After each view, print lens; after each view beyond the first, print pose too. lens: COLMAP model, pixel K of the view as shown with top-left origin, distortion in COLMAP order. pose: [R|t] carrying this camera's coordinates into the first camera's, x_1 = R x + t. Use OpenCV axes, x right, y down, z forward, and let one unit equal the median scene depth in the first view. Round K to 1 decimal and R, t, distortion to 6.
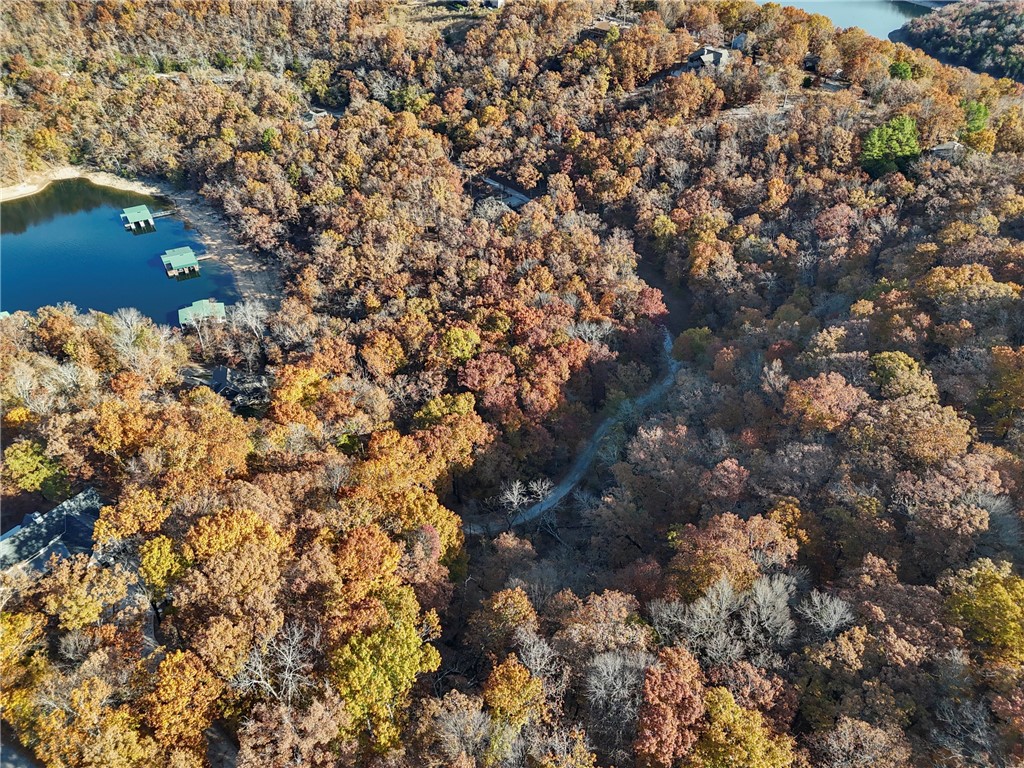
lens RADIAL K [[784.1, 0, 512.0], [0, 784.1, 384.0], [0, 0, 1]] dist [0.067444, -0.069891]
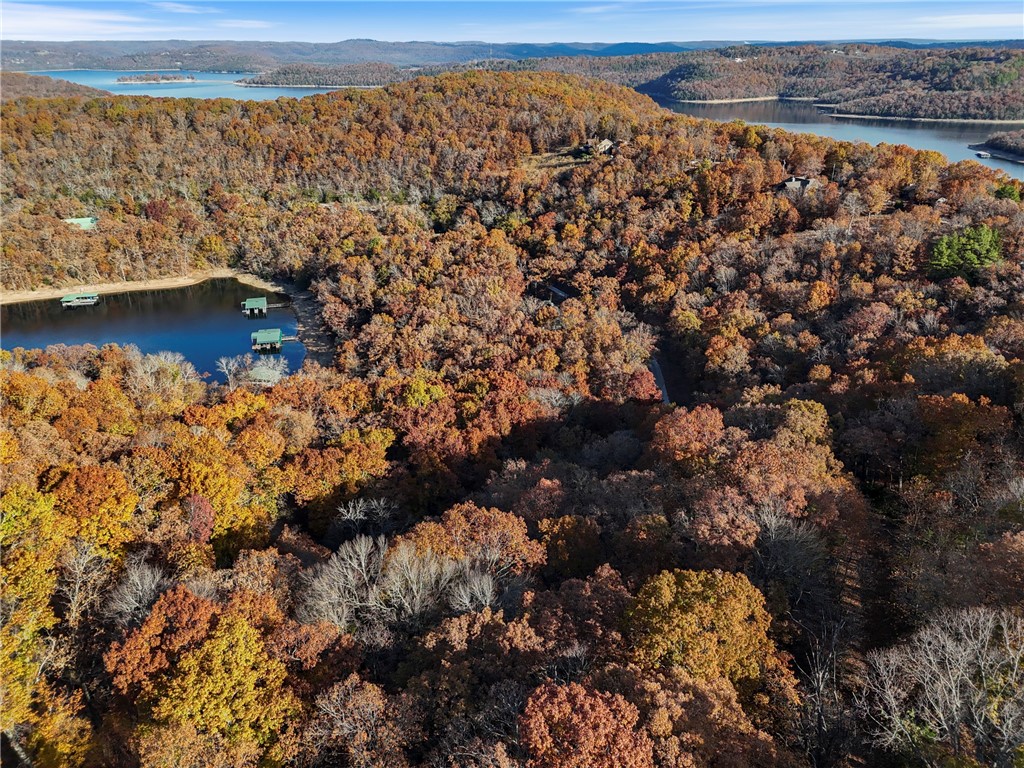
lens RADIAL K [[784.1, 0, 512.0], [0, 784.1, 384.0], [0, 0, 1]] dist [0.067444, -0.069891]
pose [[0.955890, 0.097289, -0.277143, 0.214686], [-0.161592, 0.962114, -0.219602, 0.090393], [0.245278, 0.254699, 0.935397, 0.080279]]
